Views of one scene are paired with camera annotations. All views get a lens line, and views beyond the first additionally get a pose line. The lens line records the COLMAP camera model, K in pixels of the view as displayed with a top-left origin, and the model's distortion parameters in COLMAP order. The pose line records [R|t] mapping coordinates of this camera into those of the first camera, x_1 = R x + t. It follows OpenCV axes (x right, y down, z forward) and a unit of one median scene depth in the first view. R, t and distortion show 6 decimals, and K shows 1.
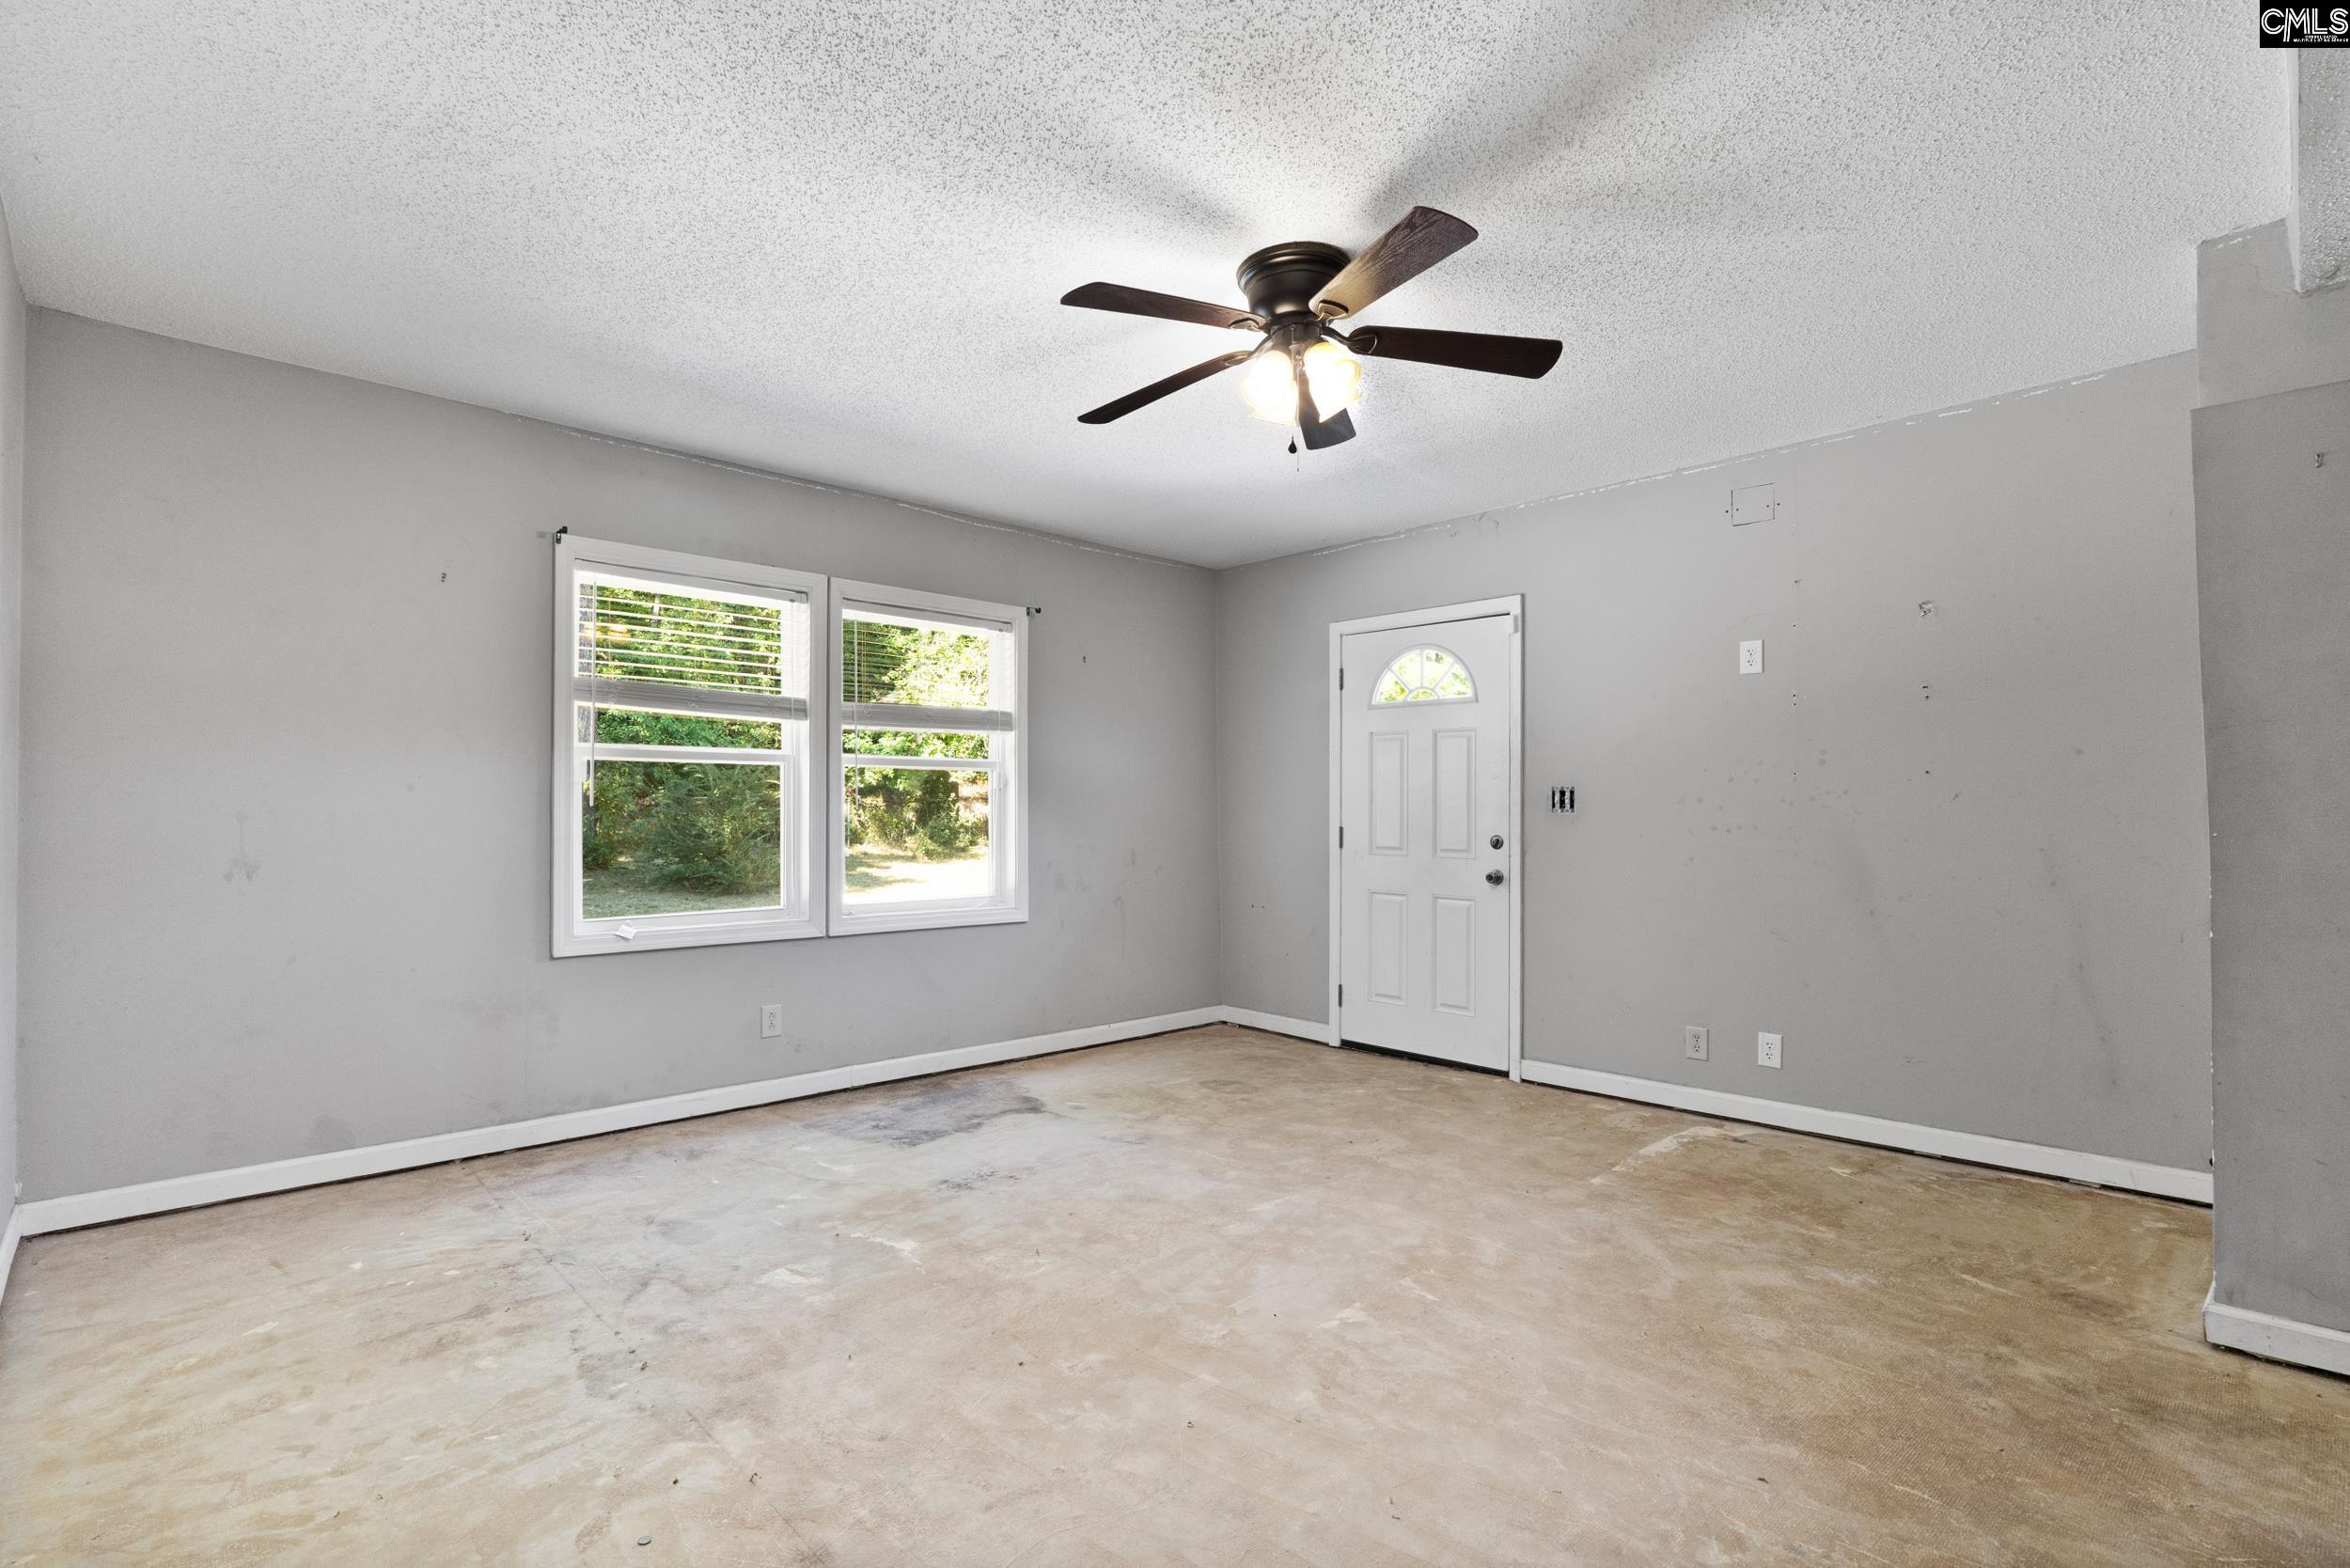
lens RADIAL K [[1105.8, 0, 1172.7], [0, 1105.8, 794.1], [0, 0, 1]] dist [-0.011716, 0.001625]
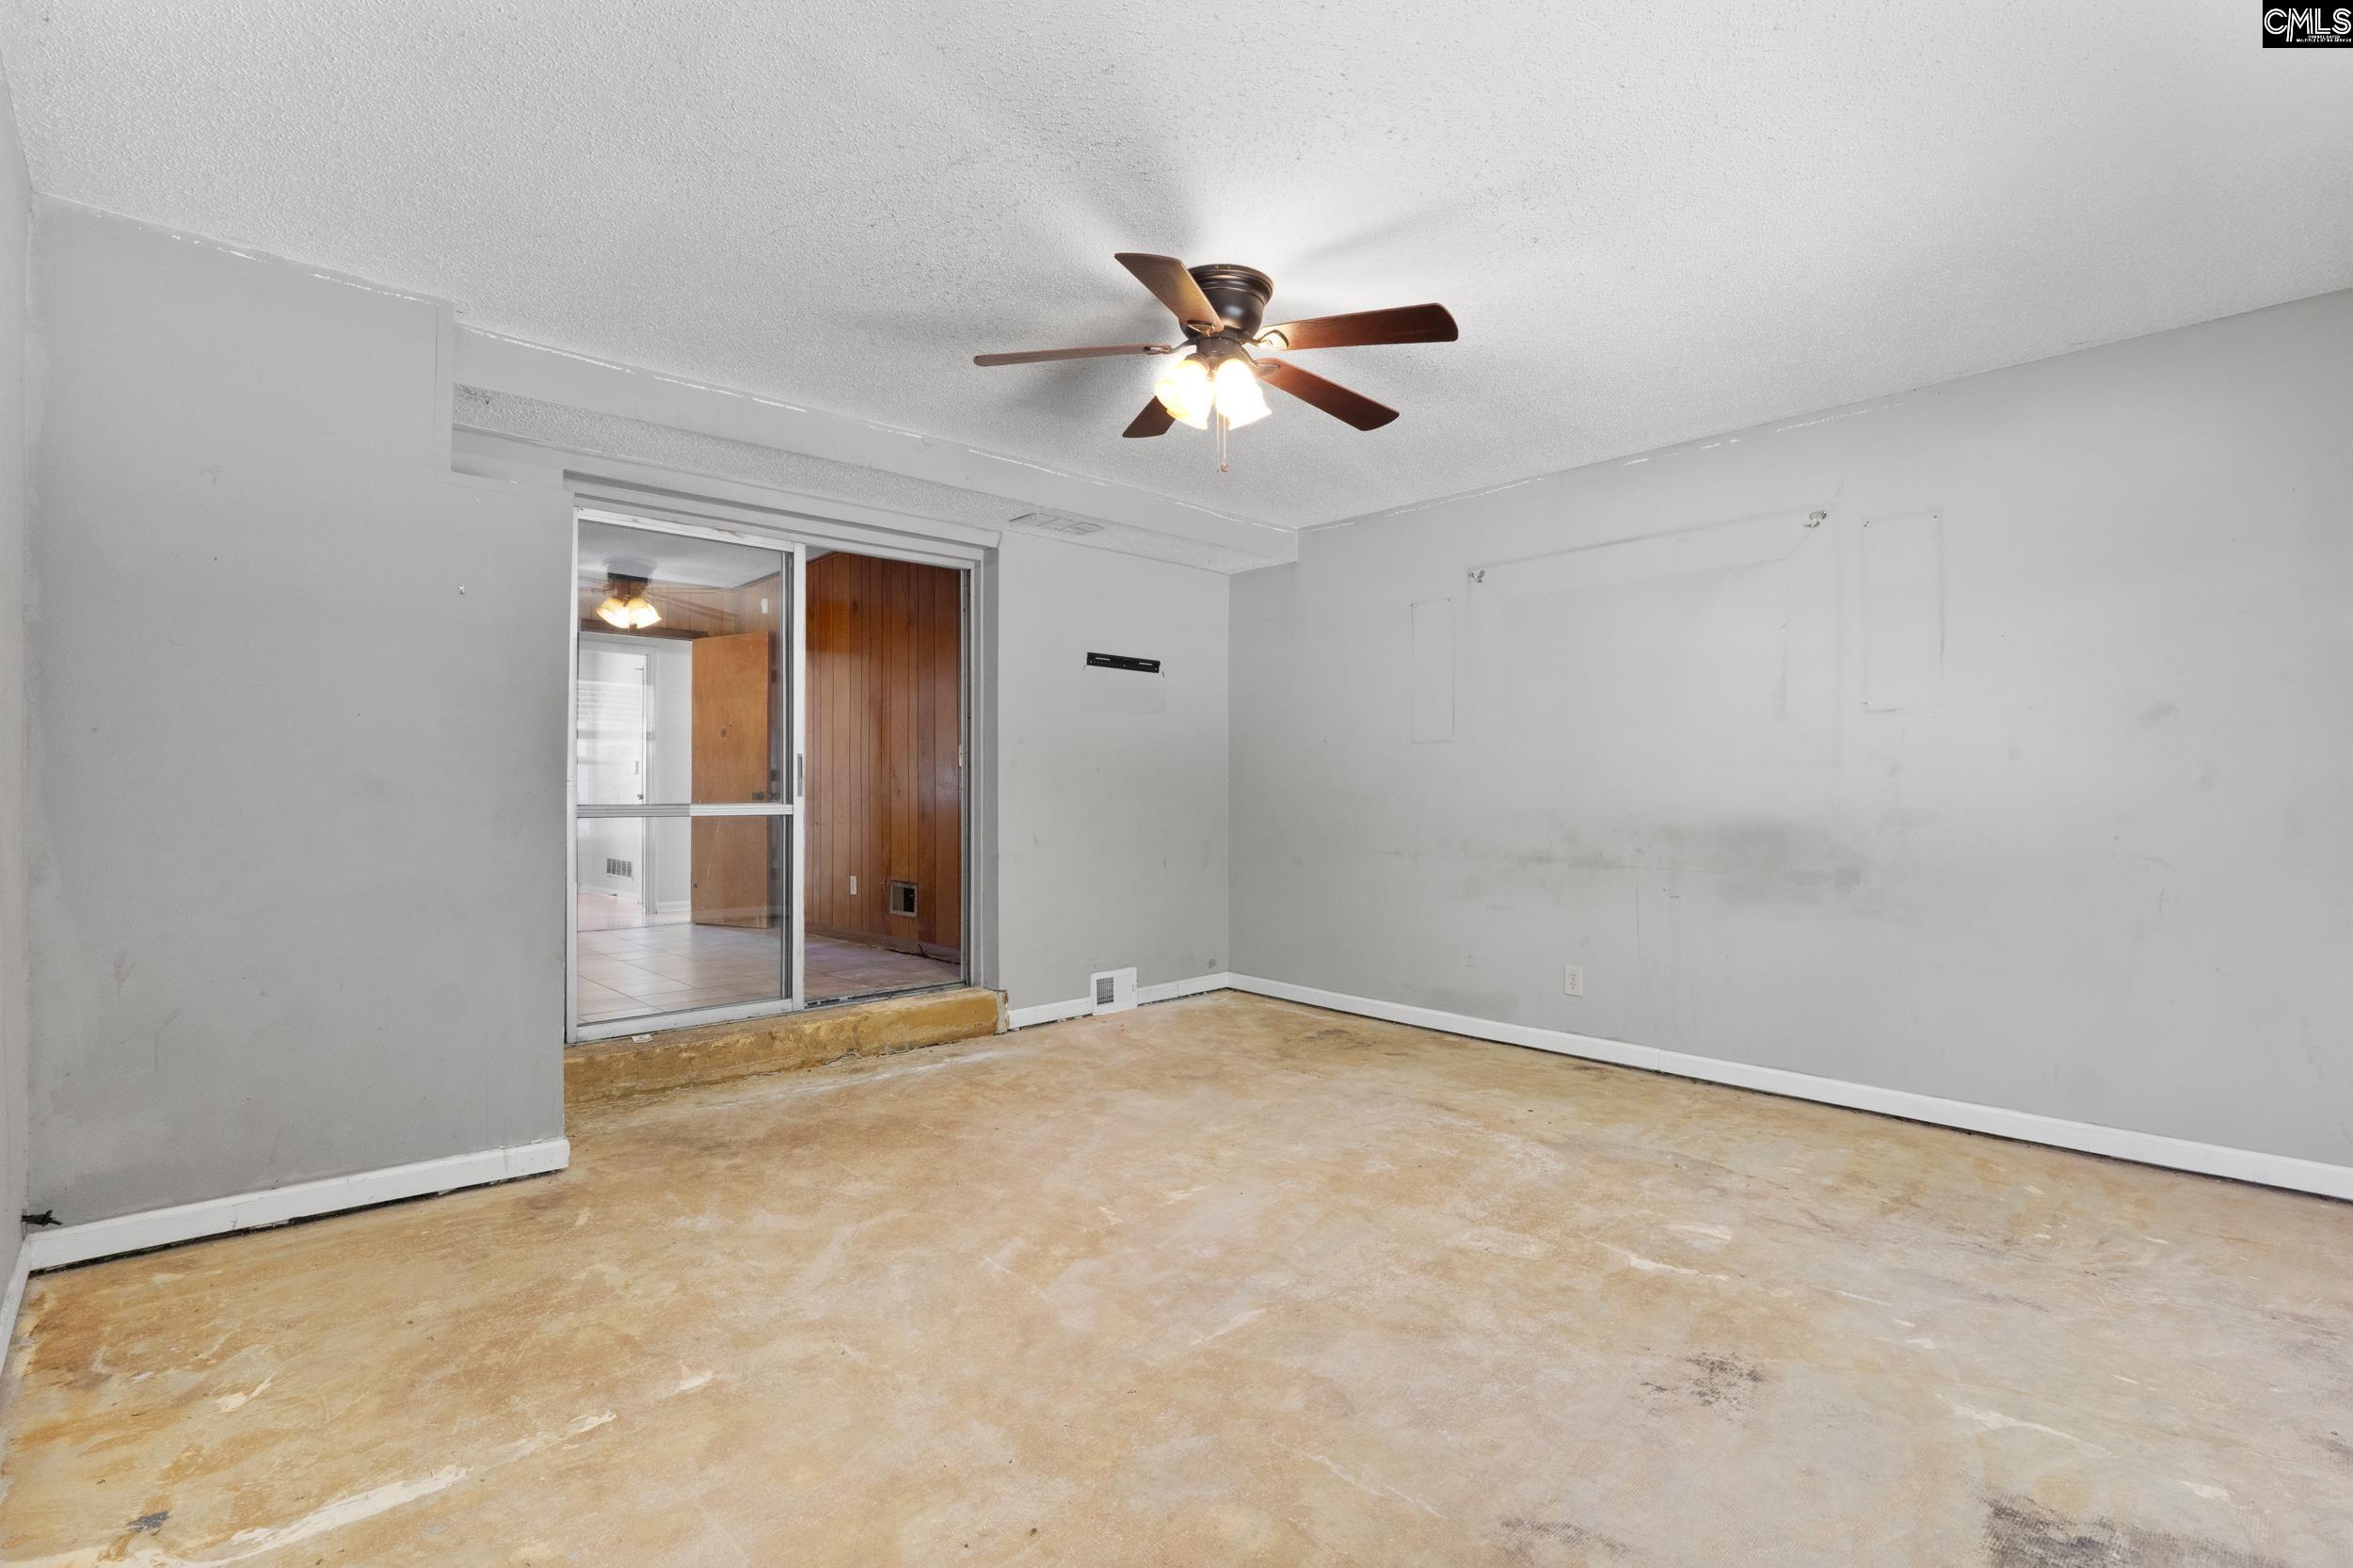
lens RADIAL K [[1107.2, 0, 1178.6], [0, 1107.2, 790.3], [0, 0, 1]] dist [-0.011716, 0.001625]
pose [[-0.999994, -0.002797, 0.002134, 0.135122], [-0.002836, 0.999825, -0.018500, 0.039083], [-0.002081, -0.018506, -0.999827, 1.875004]]
